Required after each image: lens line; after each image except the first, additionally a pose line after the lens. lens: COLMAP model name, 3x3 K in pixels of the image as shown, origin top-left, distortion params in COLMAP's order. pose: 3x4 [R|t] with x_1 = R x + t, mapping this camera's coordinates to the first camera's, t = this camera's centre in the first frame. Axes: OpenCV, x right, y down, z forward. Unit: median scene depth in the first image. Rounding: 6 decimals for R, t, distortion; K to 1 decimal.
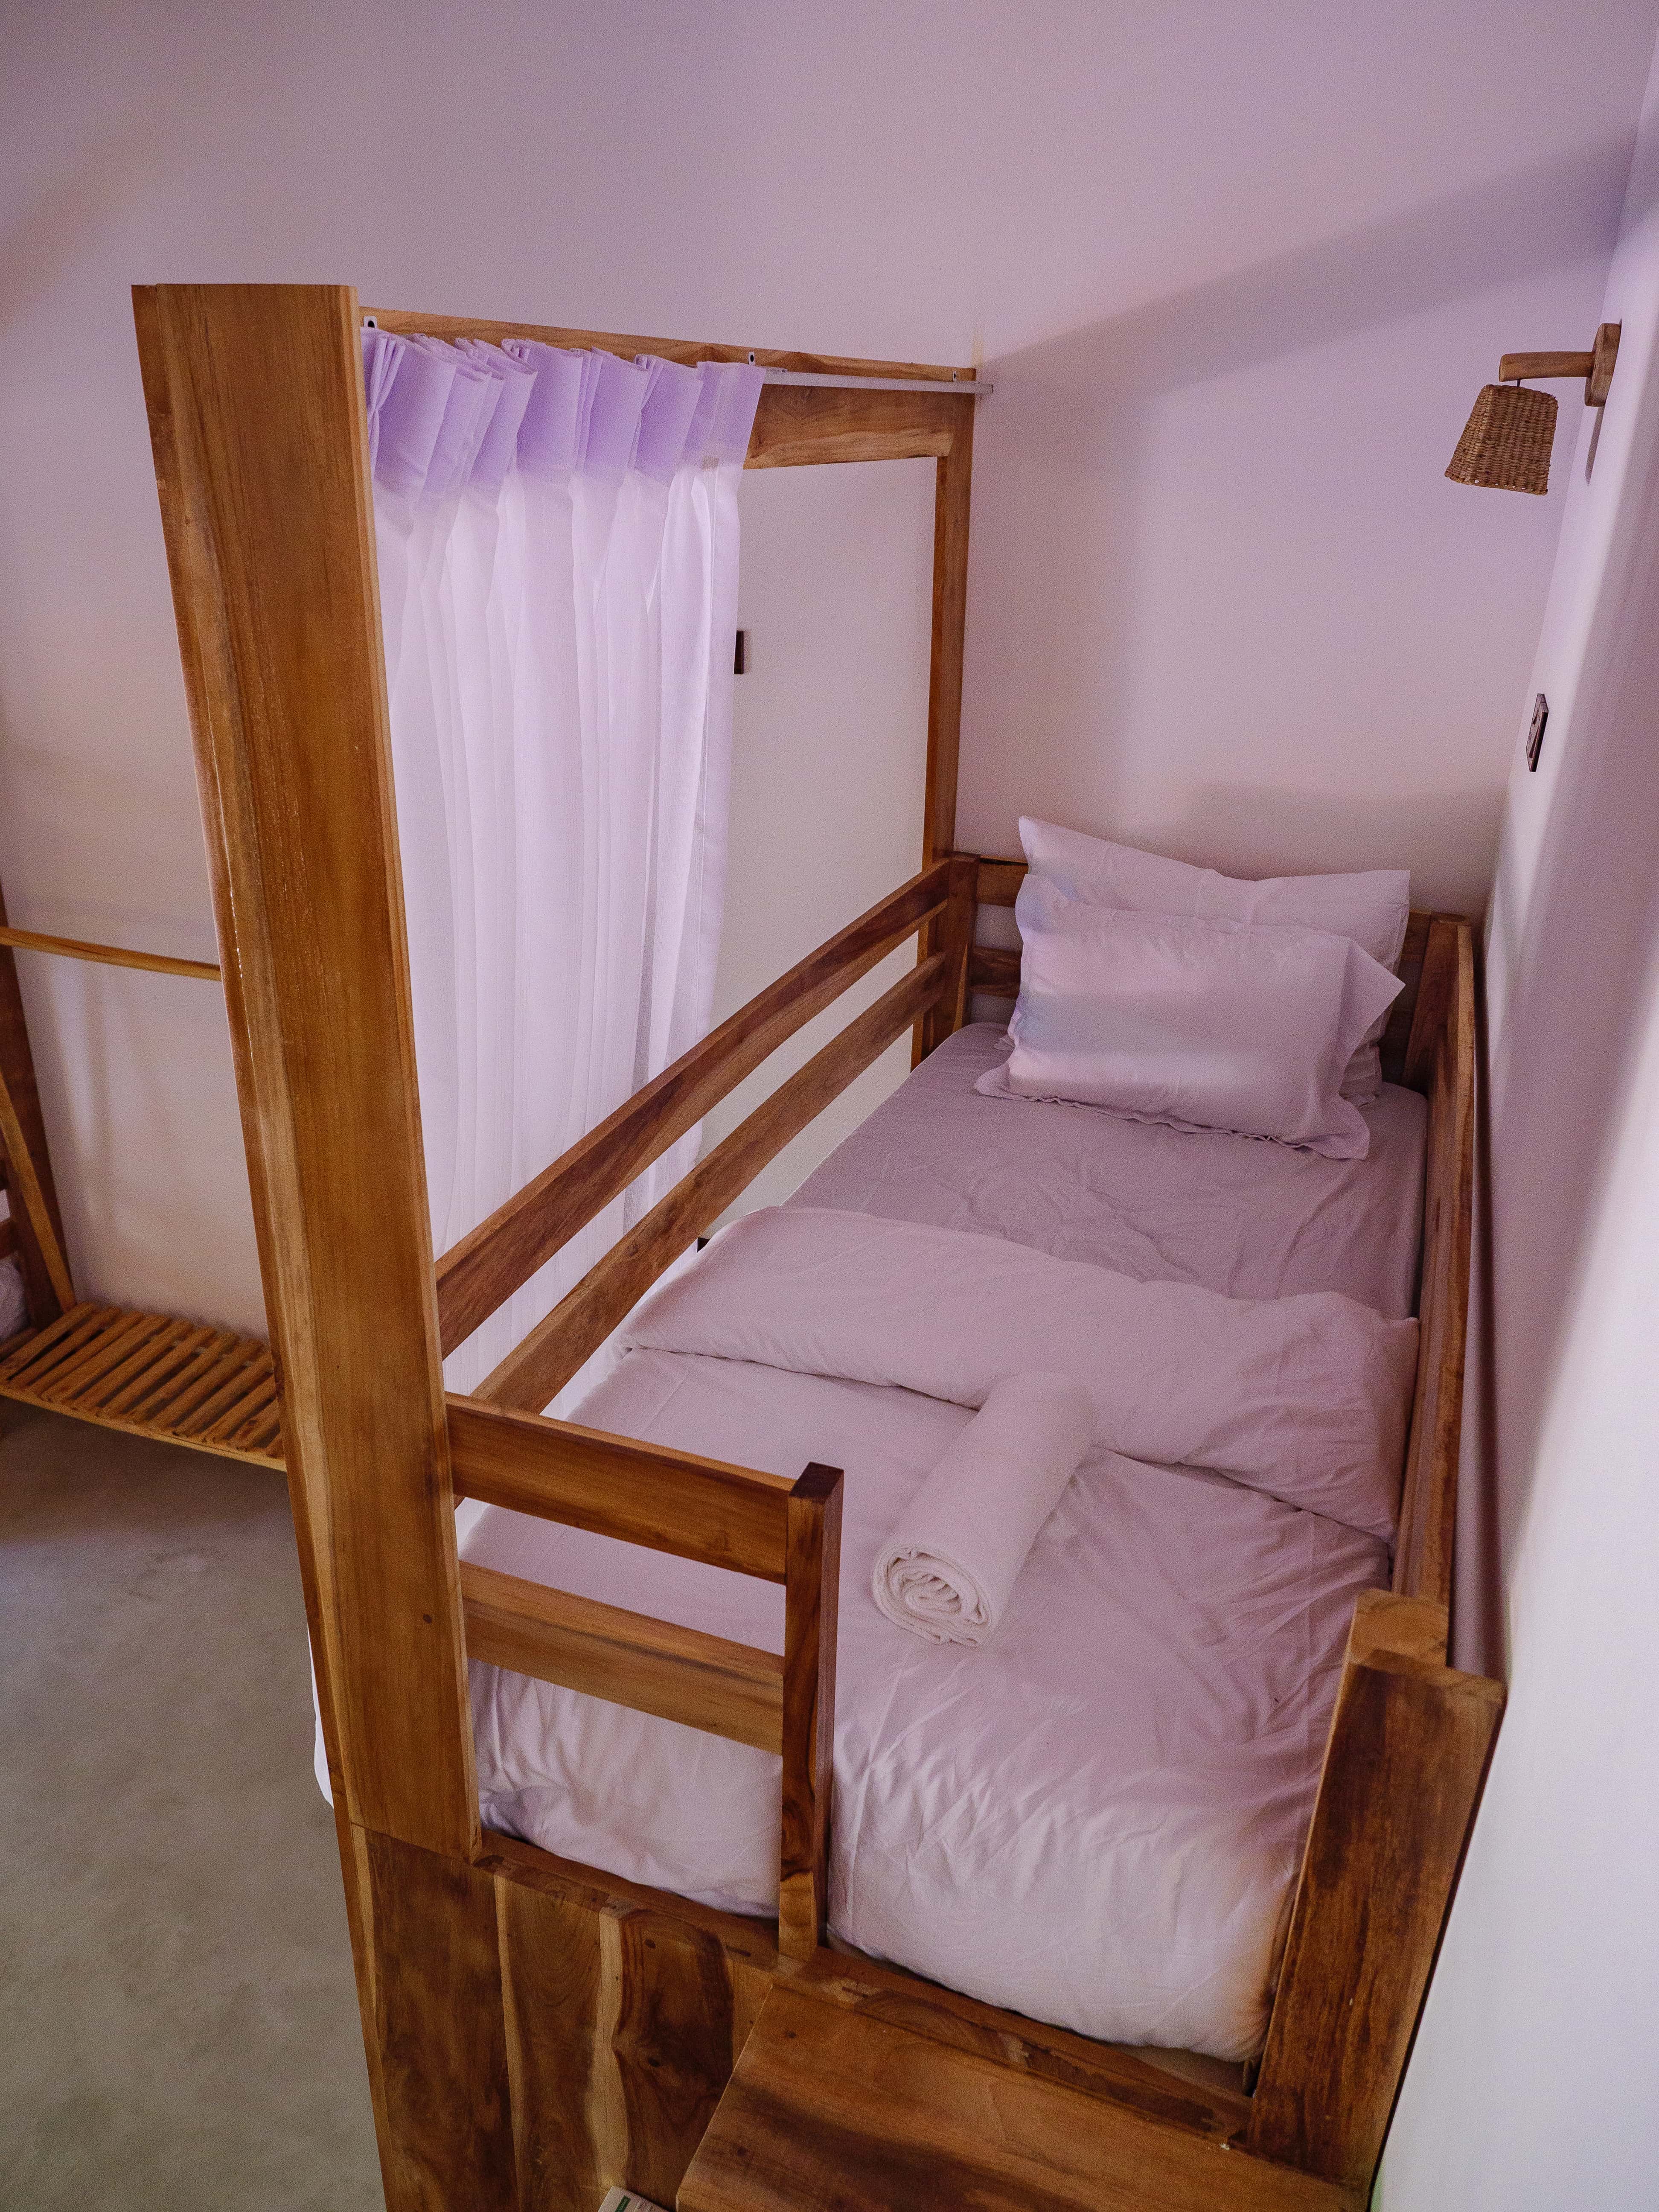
lens RADIAL K [[1629.9, 0, 823.9], [0, 1629.9, 1102.2], [0, 0, 1]] dist [-0.020619, 0.018776]
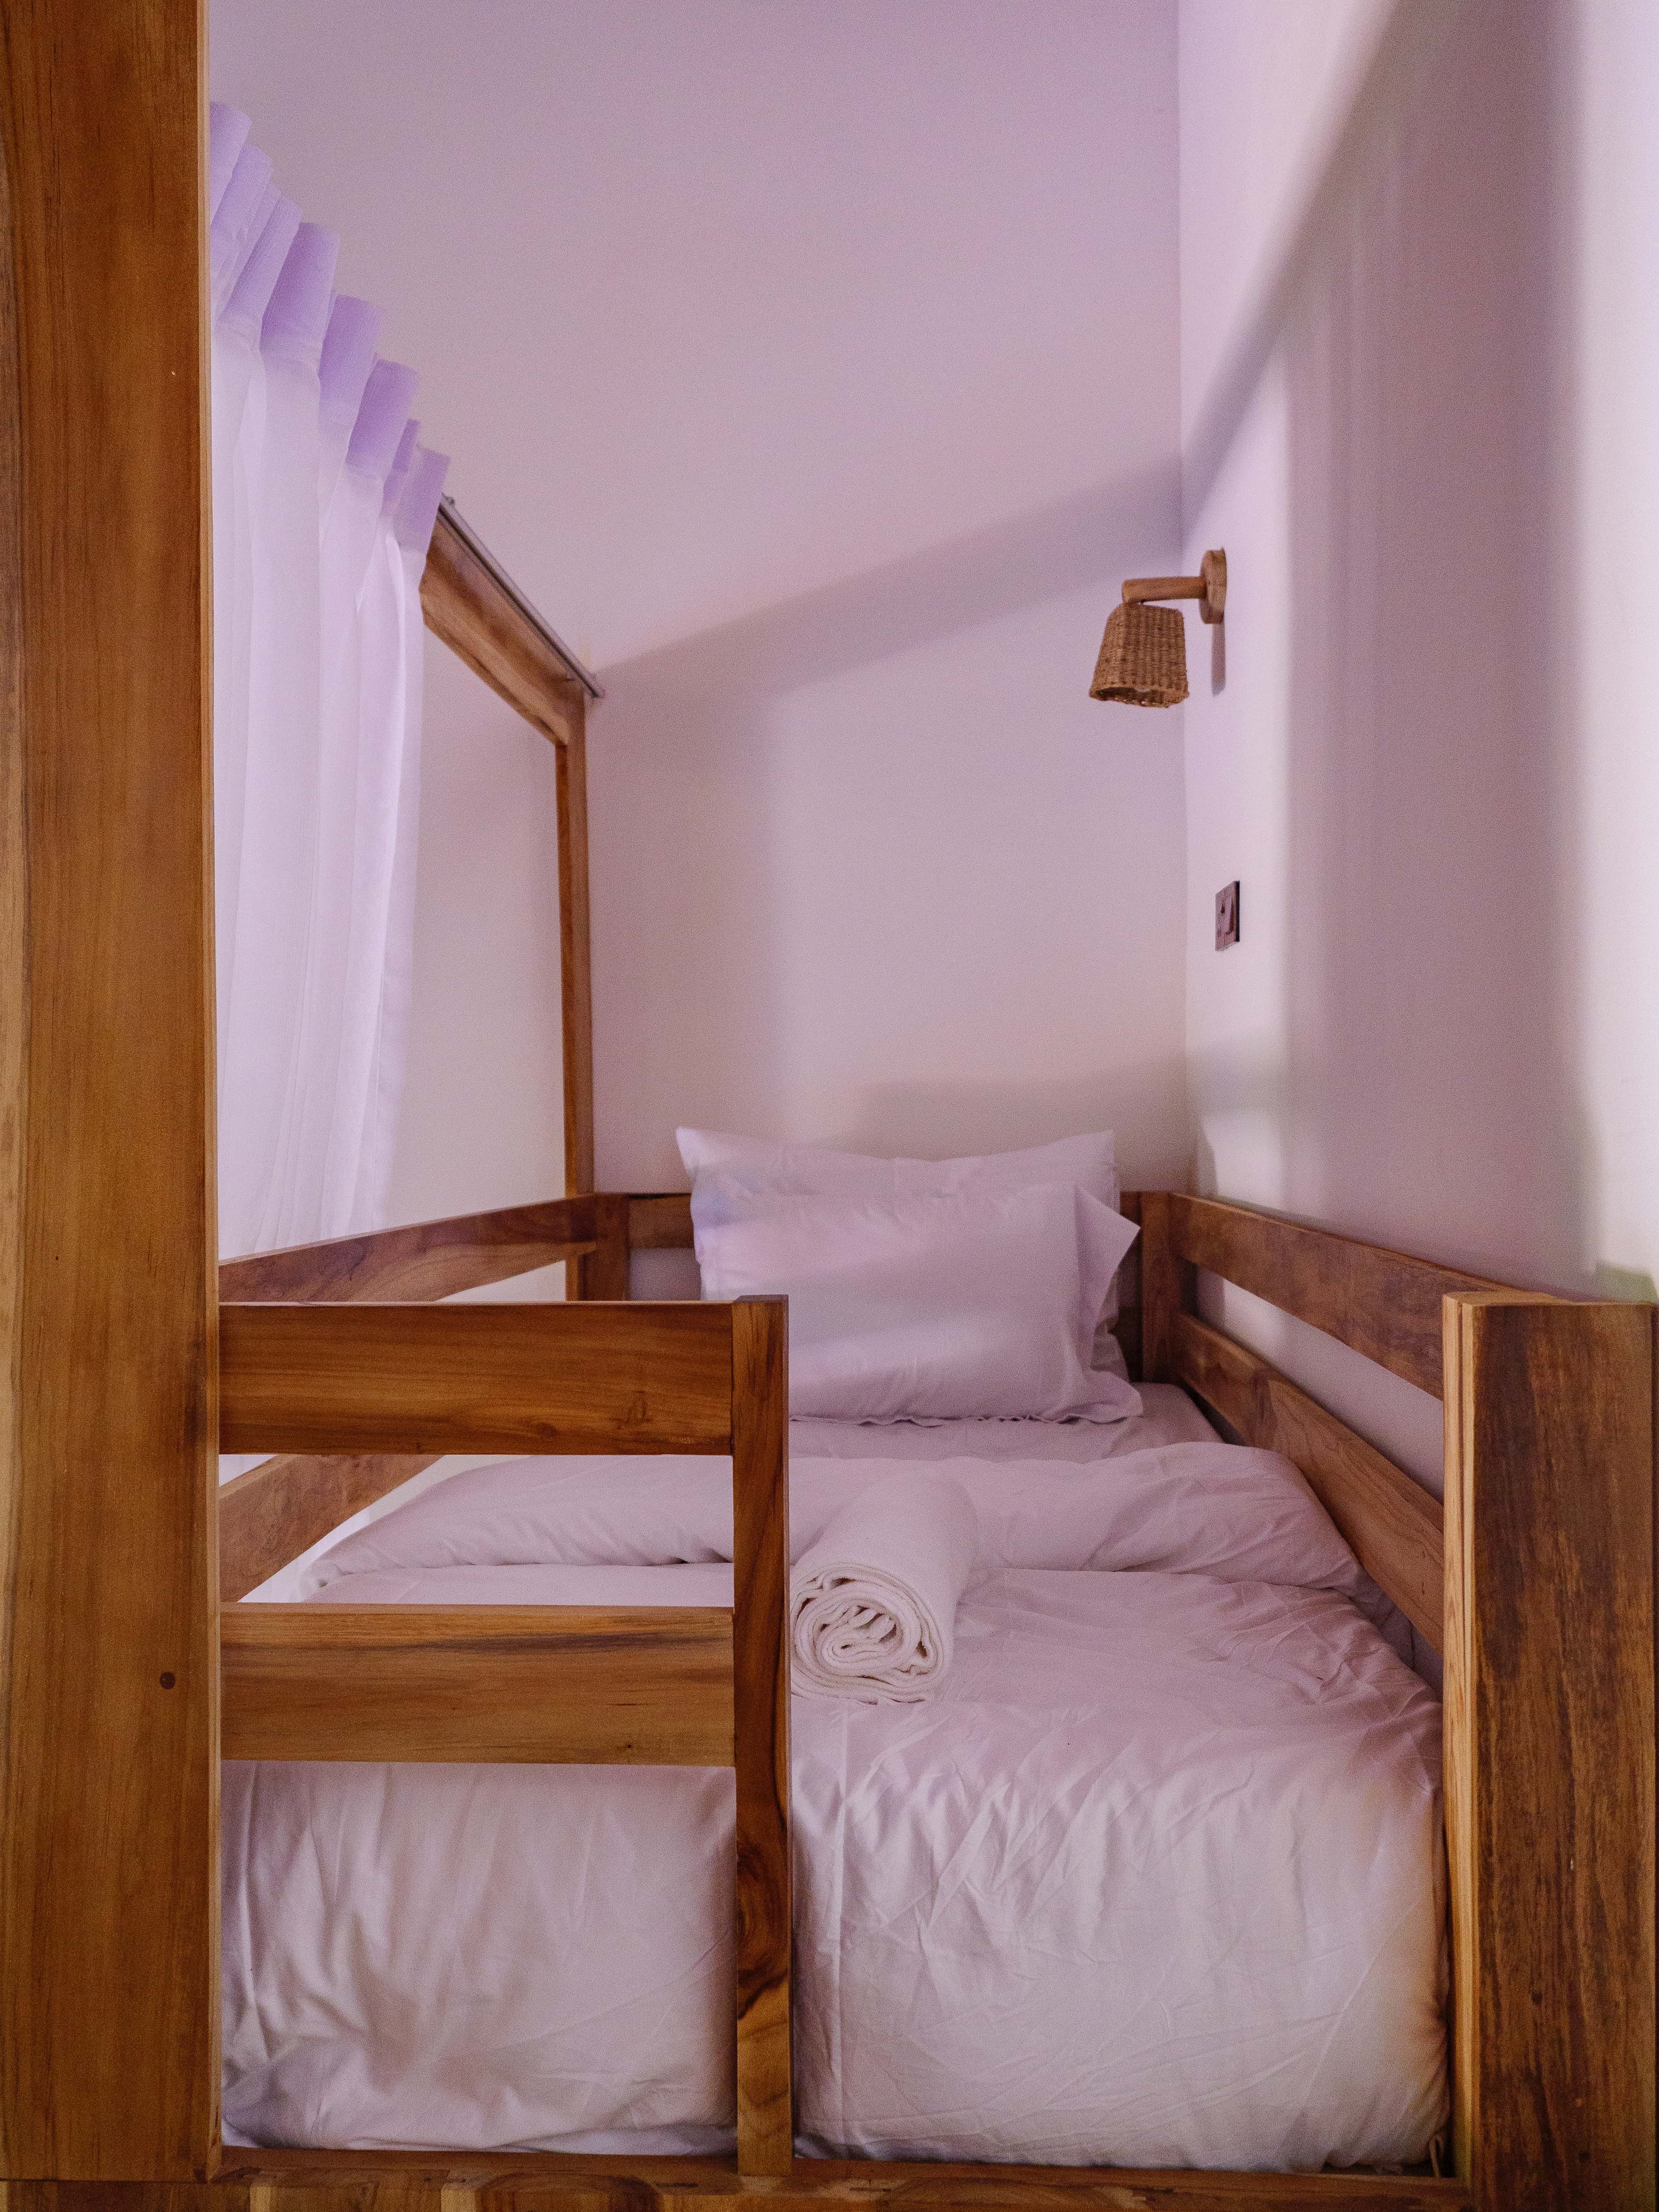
lens RADIAL K [[1942.4, 0, 836.0], [0, 1942.4, 1103.6], [0, 0, 1]] dist [0.016698, -0.024338]
pose [[0.953781, -0.031061, 0.298894, -0.213906], [0.151648, 0.908453, -0.389508, 0.454522], [-0.259433, 0.416832, 0.871175, 0.140848]]
